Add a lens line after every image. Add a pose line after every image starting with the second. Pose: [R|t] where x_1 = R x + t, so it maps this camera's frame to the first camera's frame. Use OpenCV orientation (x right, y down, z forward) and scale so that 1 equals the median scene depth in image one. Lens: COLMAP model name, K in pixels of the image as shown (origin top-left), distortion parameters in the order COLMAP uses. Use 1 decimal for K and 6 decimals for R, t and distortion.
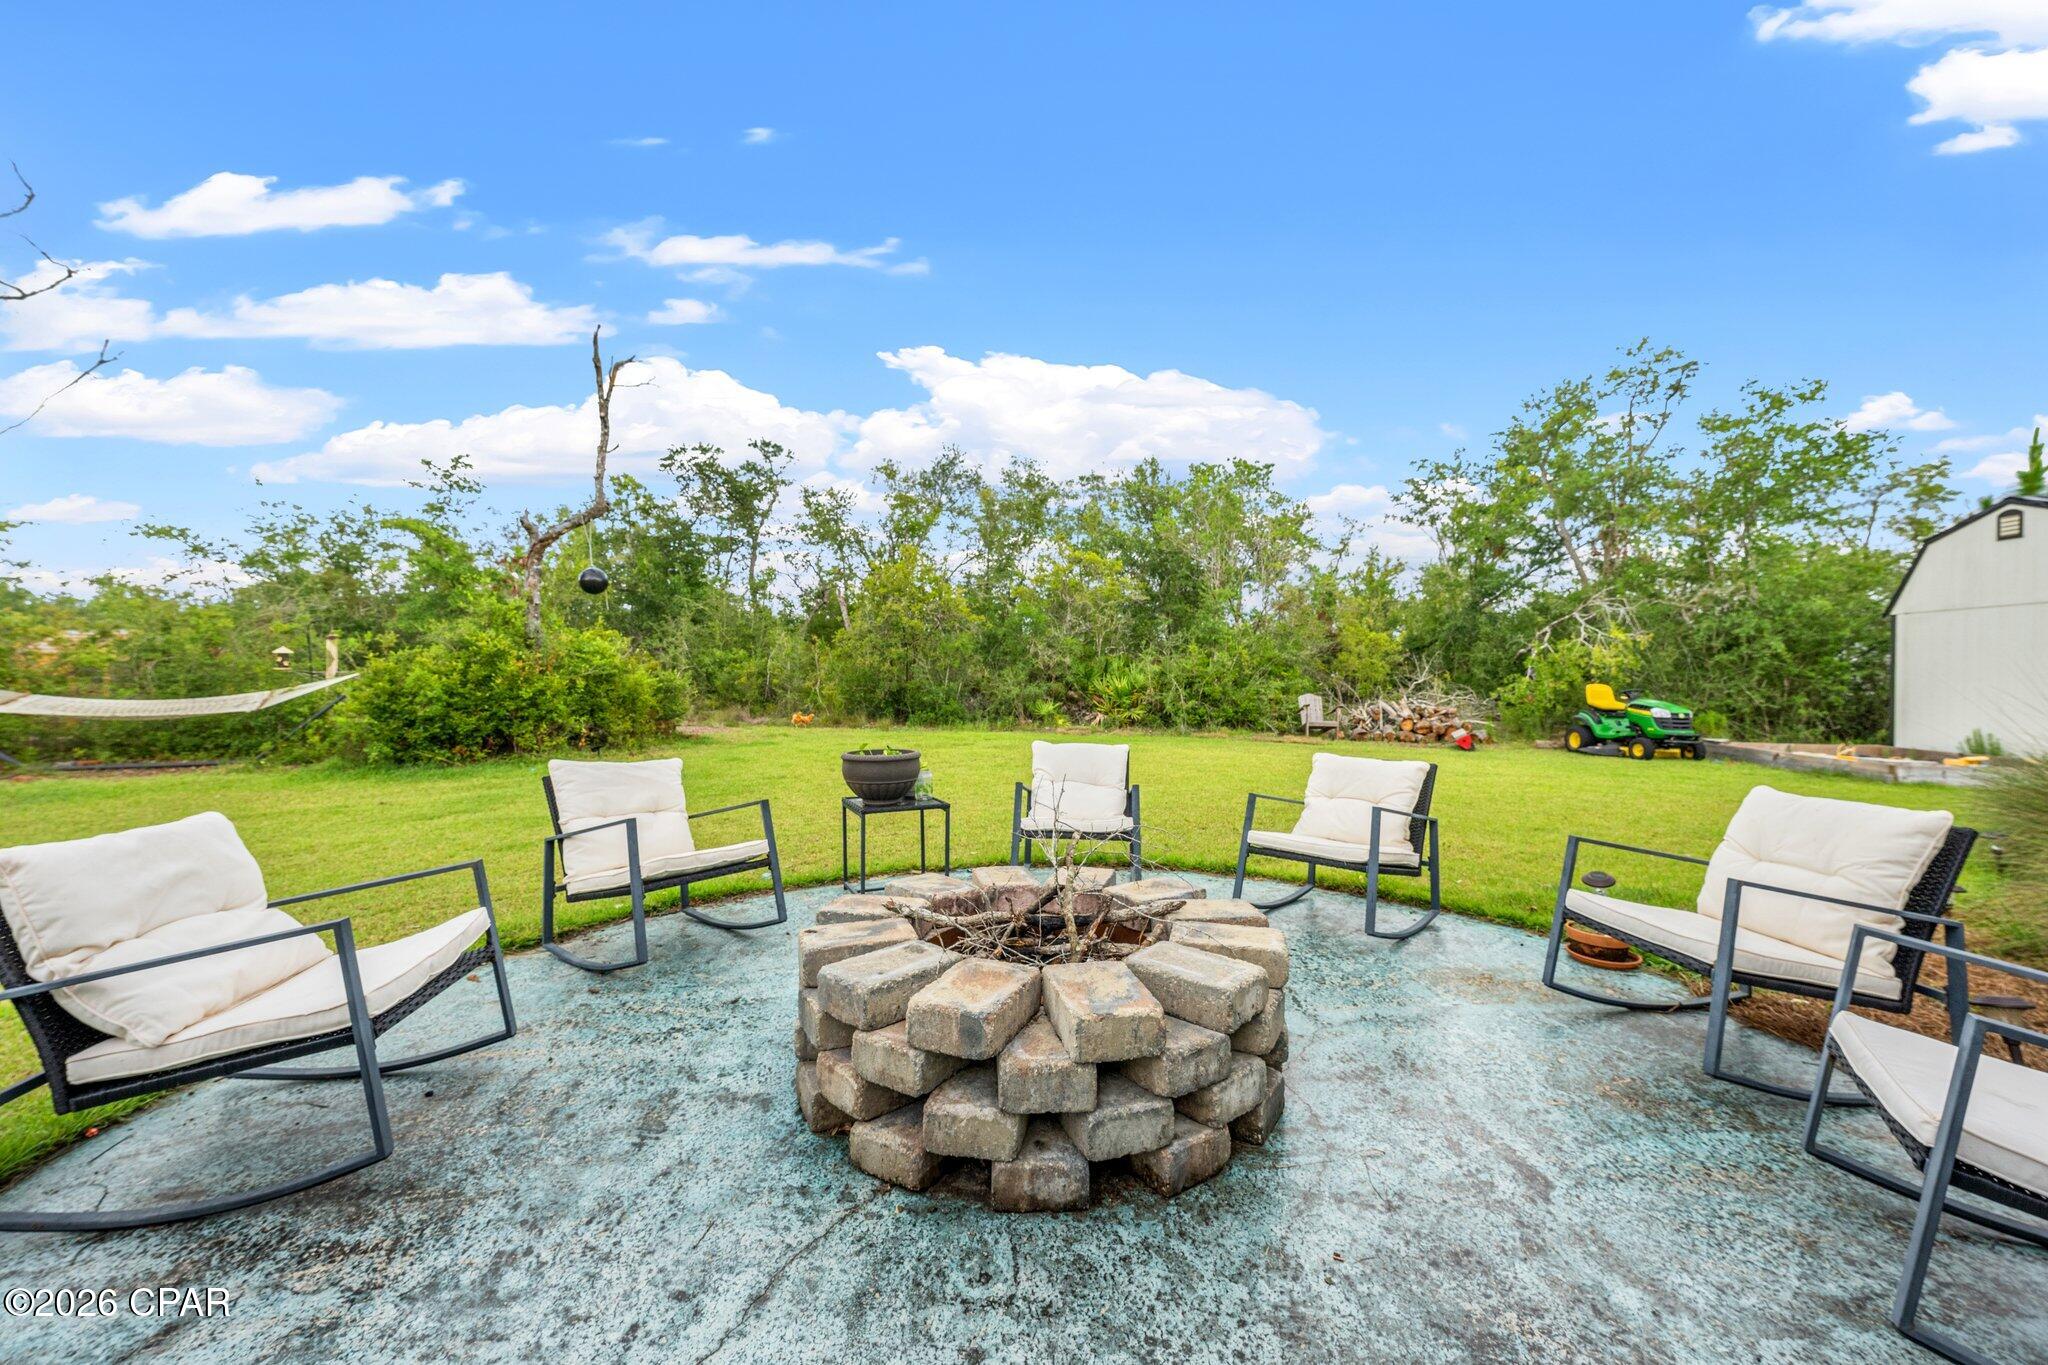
lens RADIAL K [[815.6, 0, 1026.2], [0, 815.6, 677.0], [0, 0, 1]] dist [-0.002469, -0.000249]
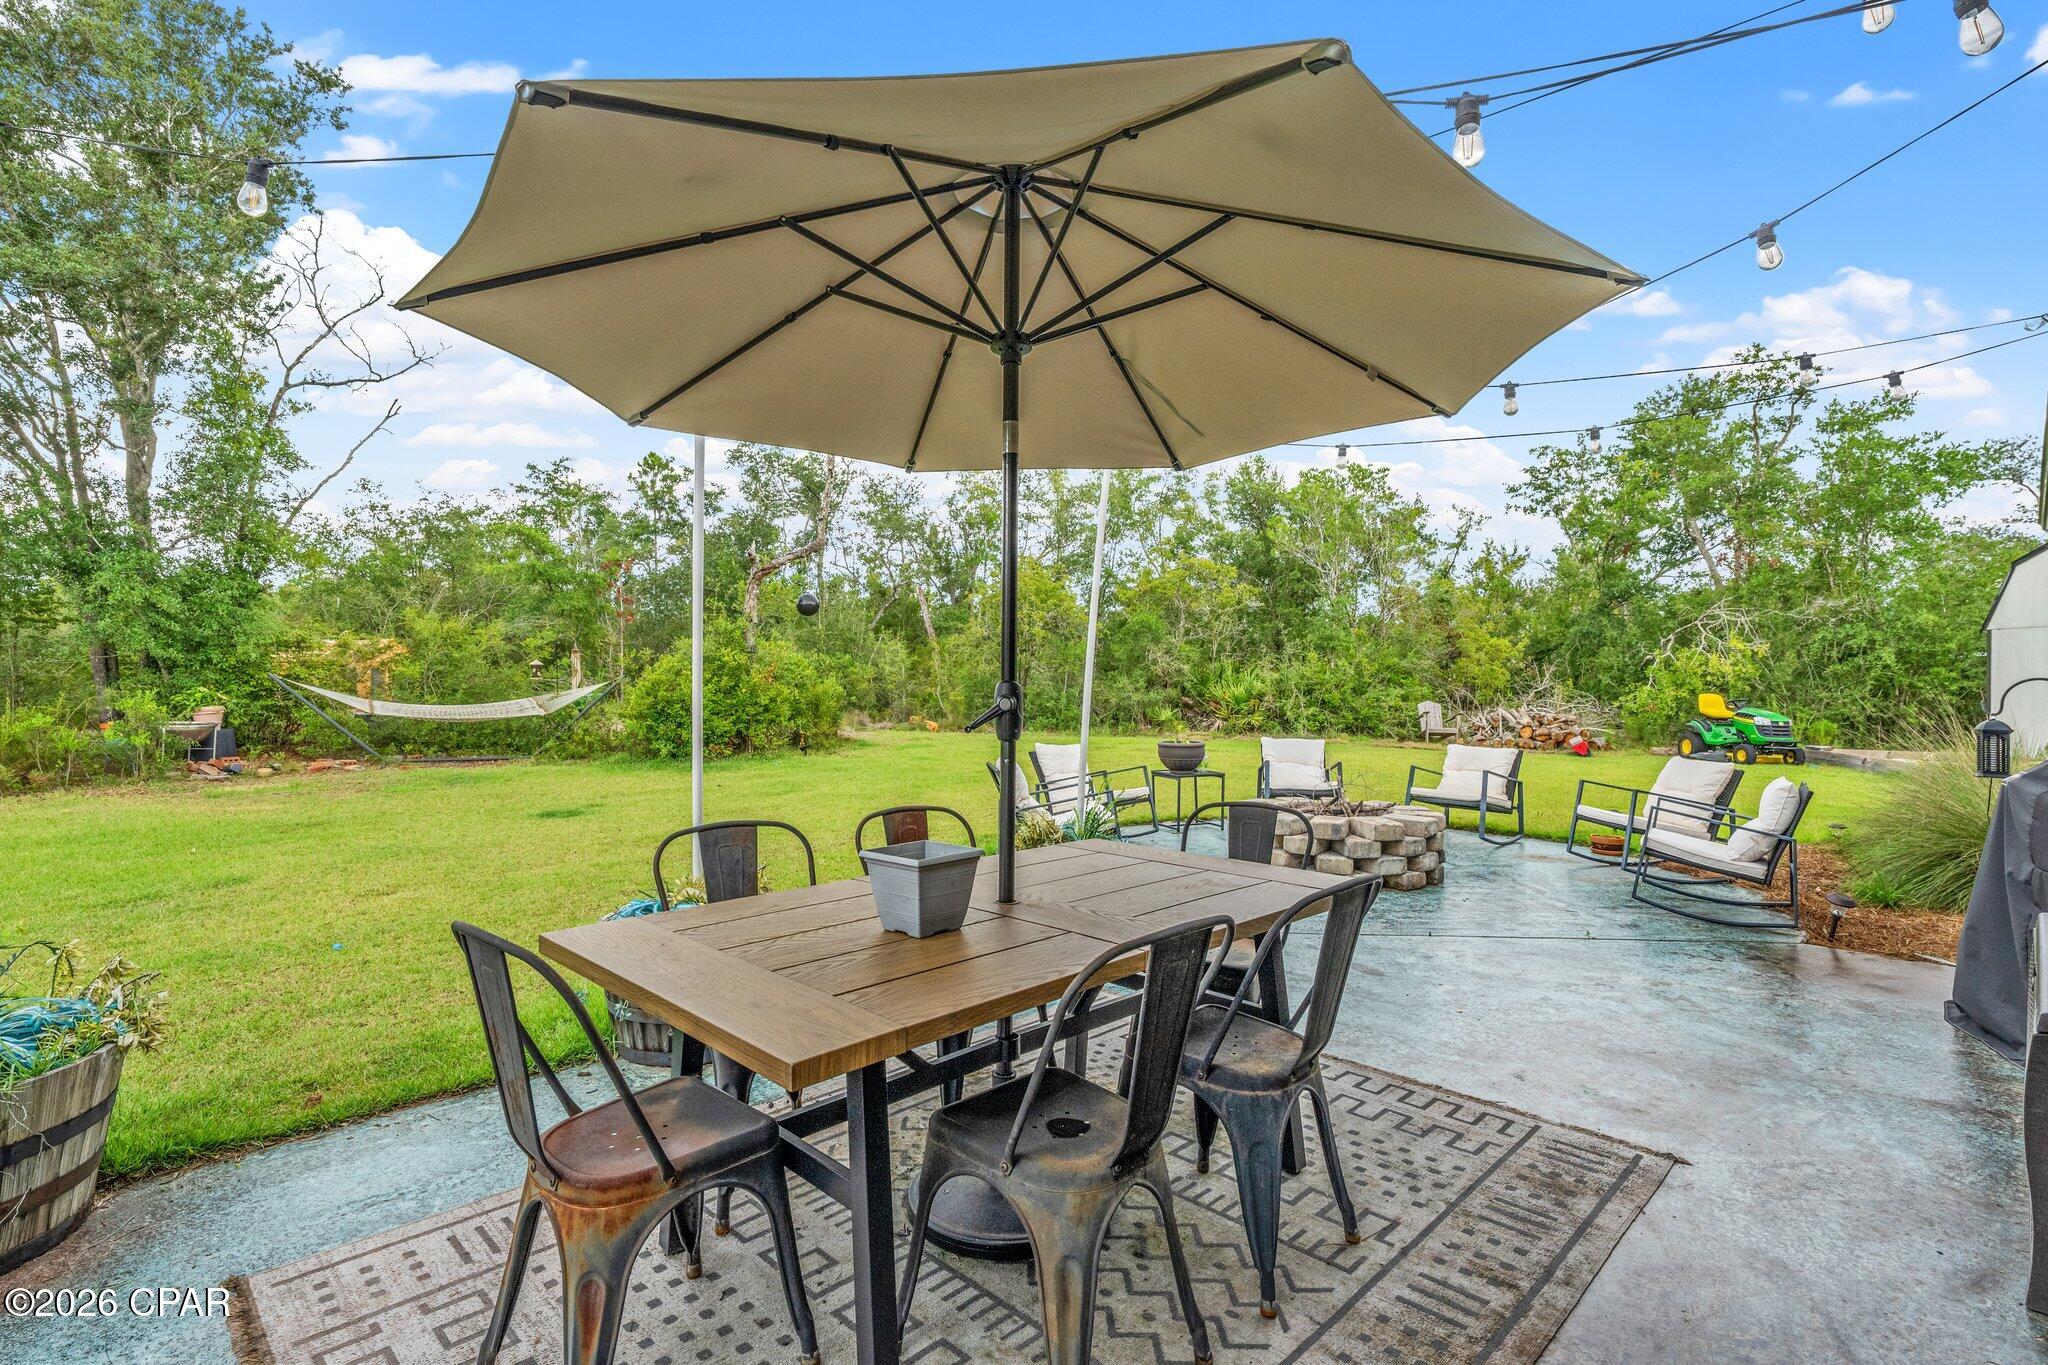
lens RADIAL K [[988.4, 0, 1027.9], [0, 988.4, 650.1], [0, 0, 1]] dist [0.000133, 0.000244]
pose [[0.999140, 0.000934, -0.041442, -0.103438], [-0.001987, 0.999676, -0.025385, -0.010851], [0.041405, 0.025445, 0.998818, -0.259945]]
